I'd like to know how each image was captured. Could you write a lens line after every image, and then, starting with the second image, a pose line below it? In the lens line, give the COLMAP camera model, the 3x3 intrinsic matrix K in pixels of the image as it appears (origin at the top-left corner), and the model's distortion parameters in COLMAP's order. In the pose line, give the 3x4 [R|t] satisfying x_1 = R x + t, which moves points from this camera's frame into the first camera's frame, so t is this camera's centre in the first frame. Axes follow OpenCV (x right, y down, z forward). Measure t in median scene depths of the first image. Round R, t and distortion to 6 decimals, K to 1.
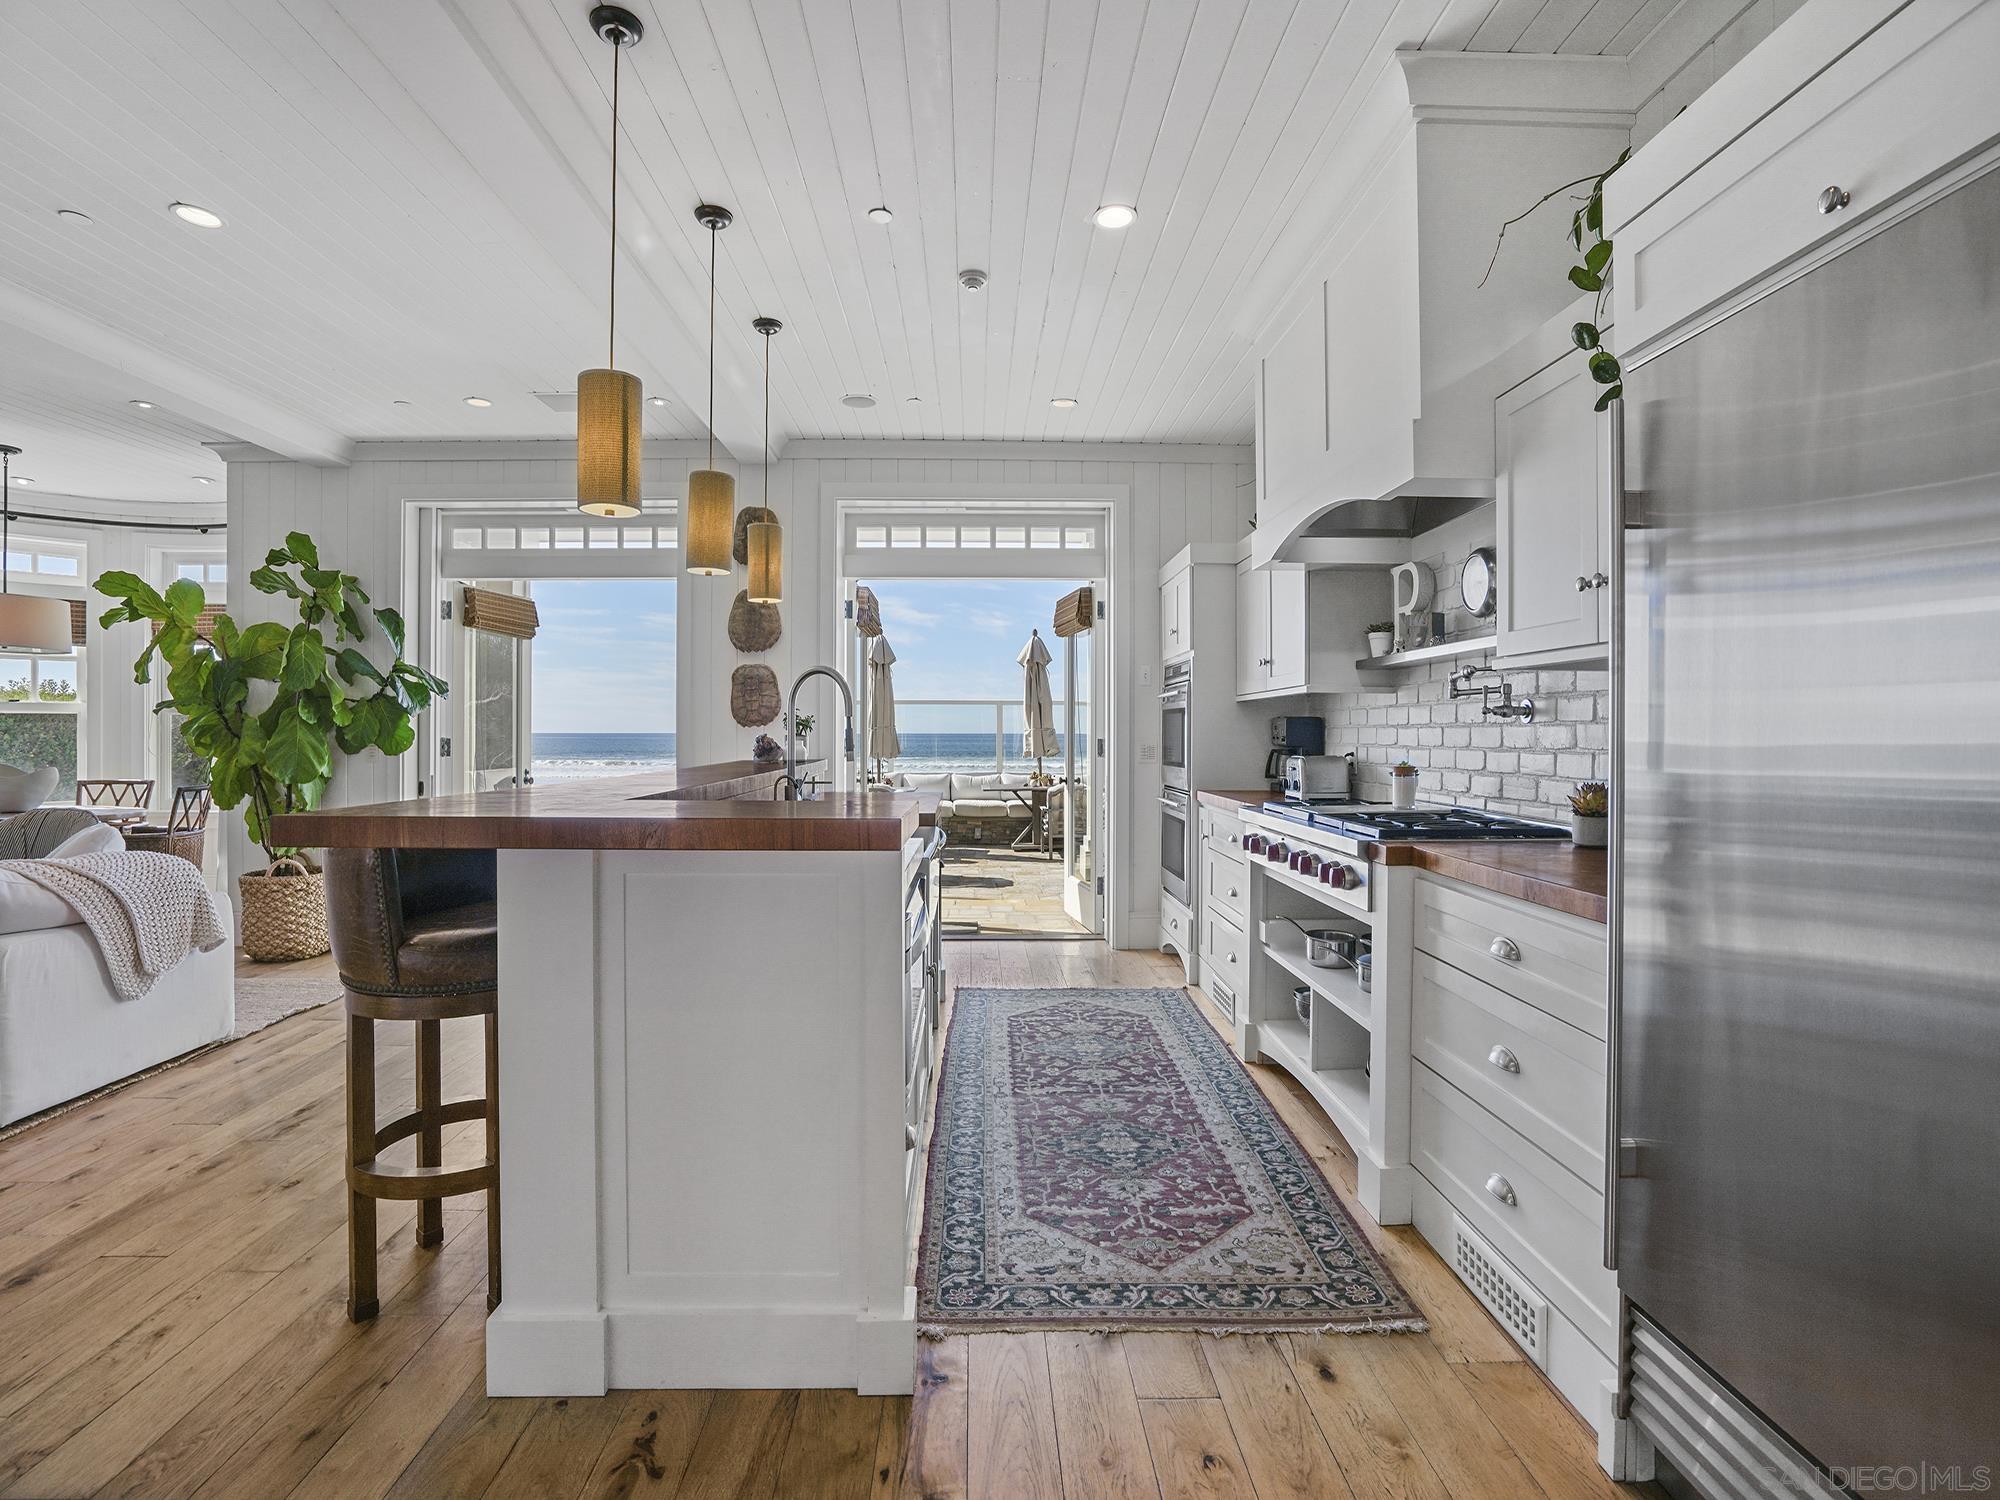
lens RADIAL K [[924.2, 0, 997.1], [0, 924.2, 746.6], [0, 0, 1]] dist [-0.014633, -0.000579]
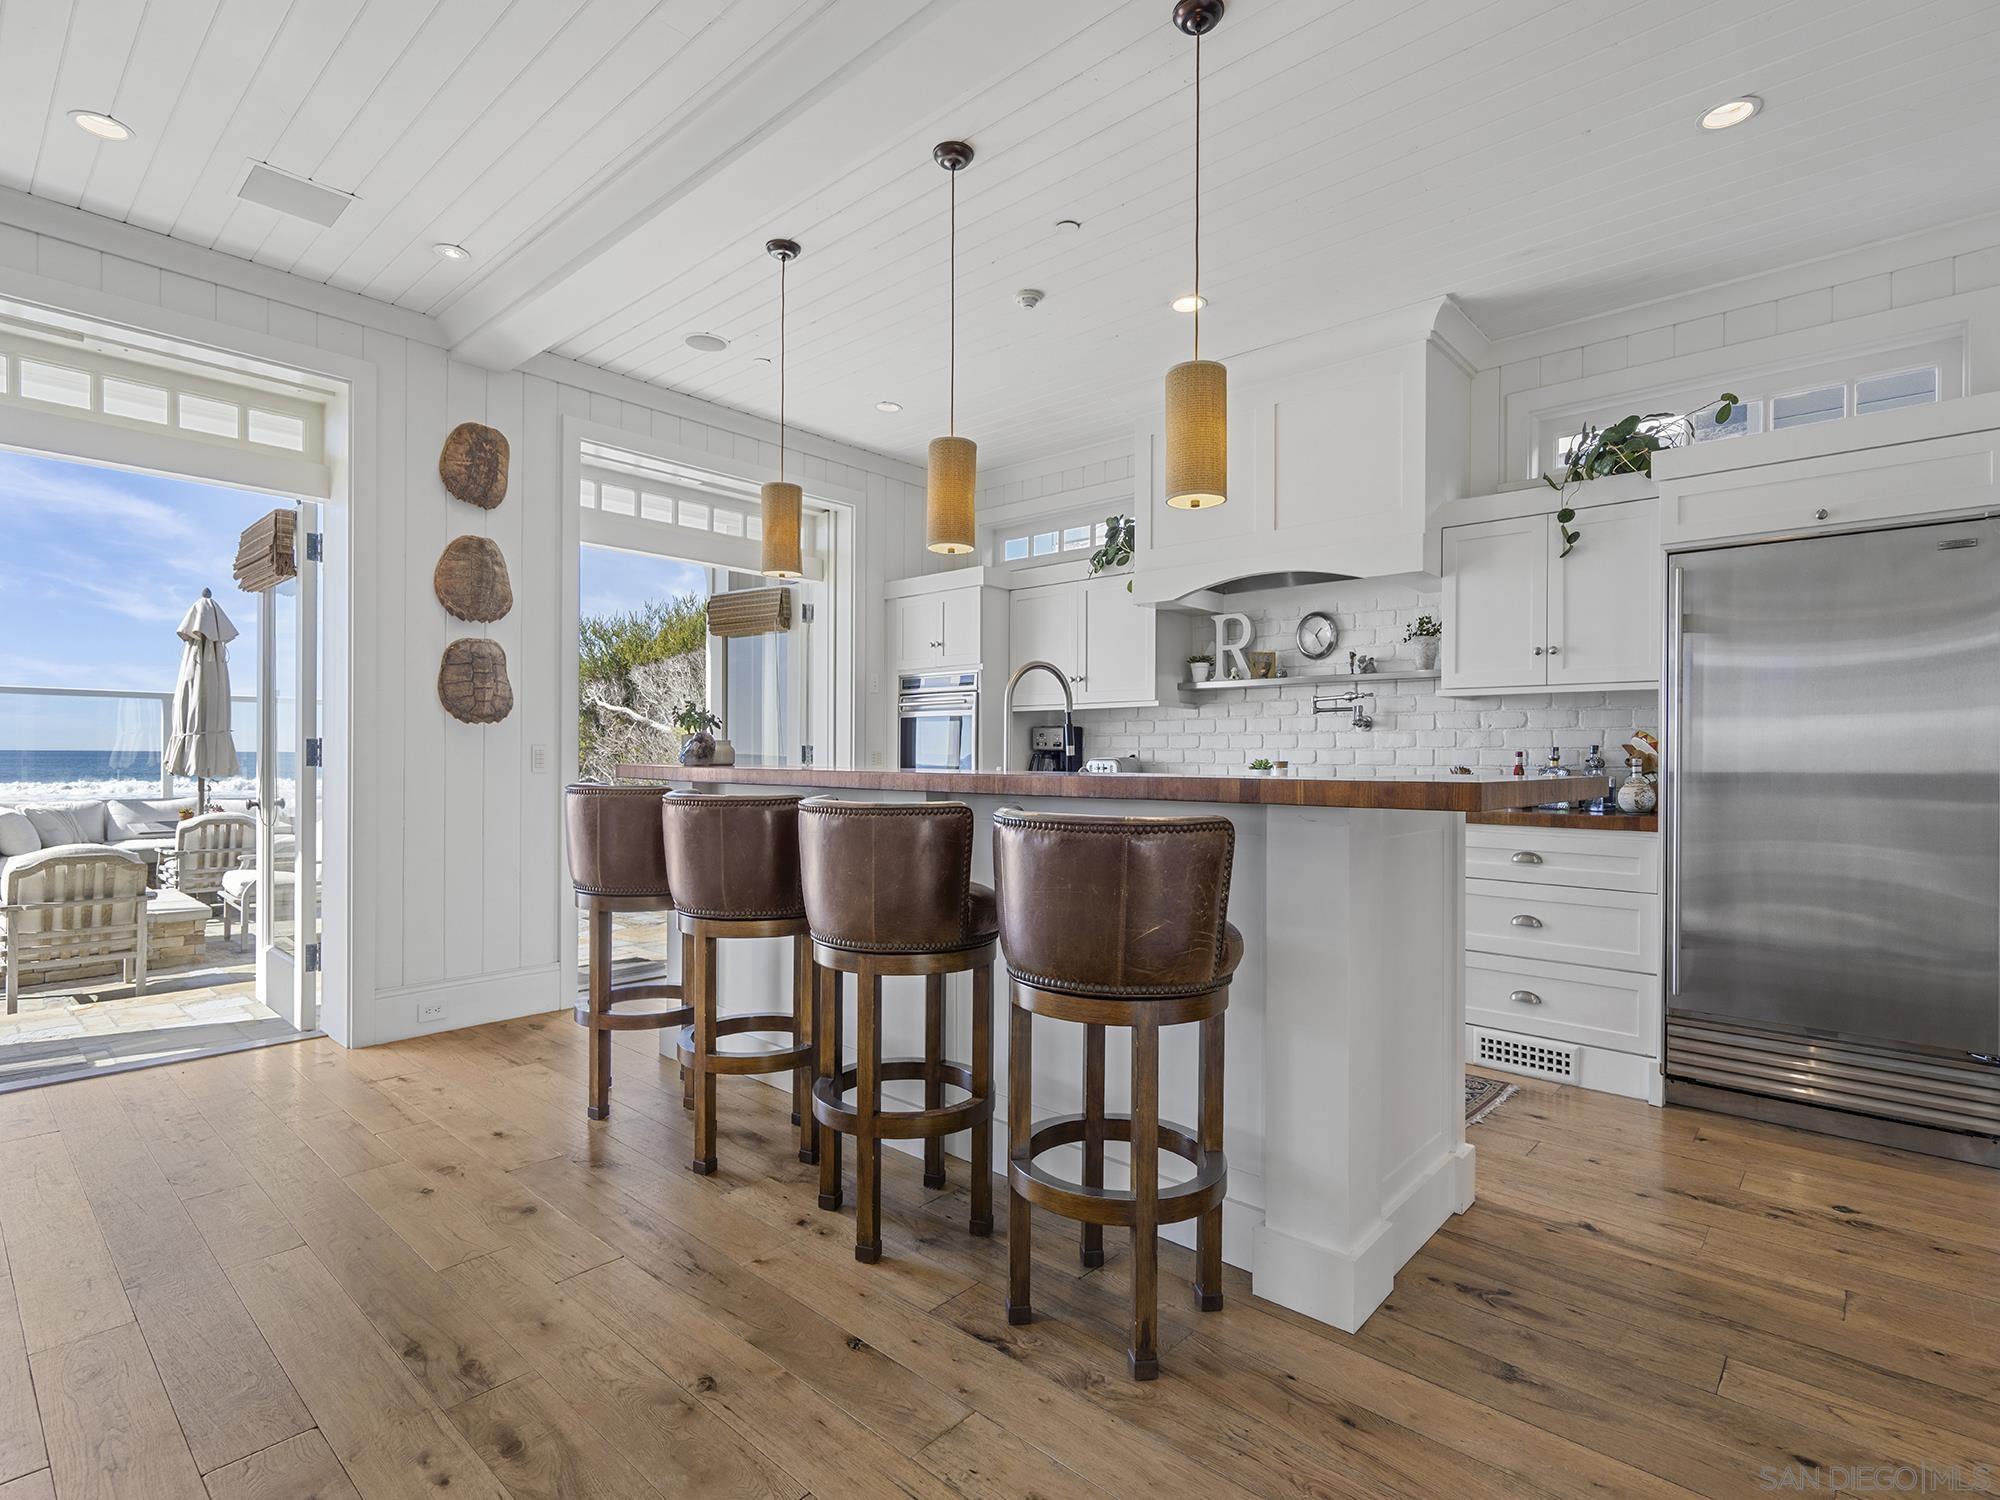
lens RADIAL K [[983.1, 0, 996.3], [0, 983.1, 753.4], [0, 0, 1]] dist [0.010348, 0.000280]
pose [[0.683233, 0.002730, 0.730196, -0.559161], [0.001167, 0.999988, -0.004831, 0.008483], [-0.730200, 0.004153, 0.683221, 0.164784]]
